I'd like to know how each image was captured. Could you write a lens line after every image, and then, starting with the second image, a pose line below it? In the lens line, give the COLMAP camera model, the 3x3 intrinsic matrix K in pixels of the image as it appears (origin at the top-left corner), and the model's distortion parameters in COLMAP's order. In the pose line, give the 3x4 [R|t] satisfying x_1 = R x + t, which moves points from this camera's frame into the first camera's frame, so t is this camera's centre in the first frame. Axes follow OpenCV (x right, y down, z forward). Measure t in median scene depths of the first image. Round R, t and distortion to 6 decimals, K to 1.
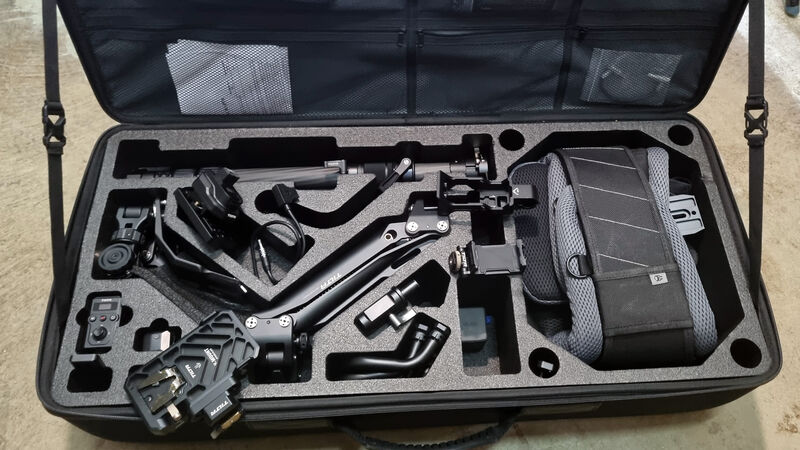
lens RADIAL K [[657.1, 0, 400.0], [0, 657.1, 225.0], [0, 0, 1]] dist [0.006251, 0.000040]
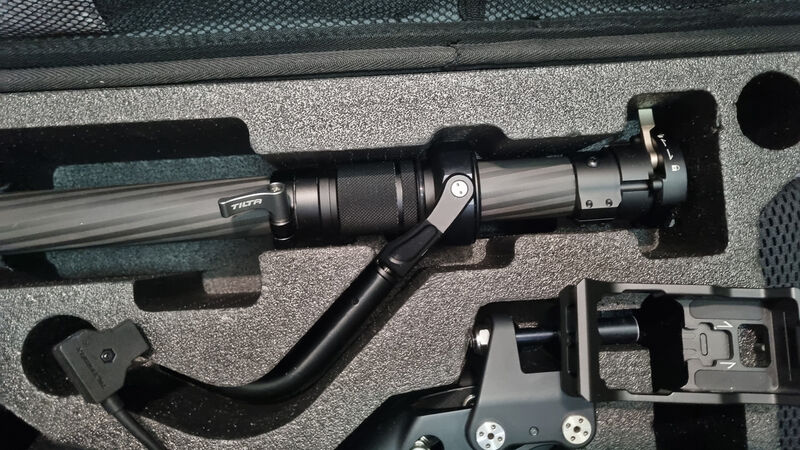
lens RADIAL K [[657.1, 0, 400.0], [0, 657.1, 225.0], [0, 0, 1]] dist [0.006251, 0.000040]
pose [[0.999466, -0.025944, 0.019860, -0.032548], [0.015461, 0.911040, 0.412027, -0.247382], [-0.028783, -0.411500, 0.910955, 0.767427]]
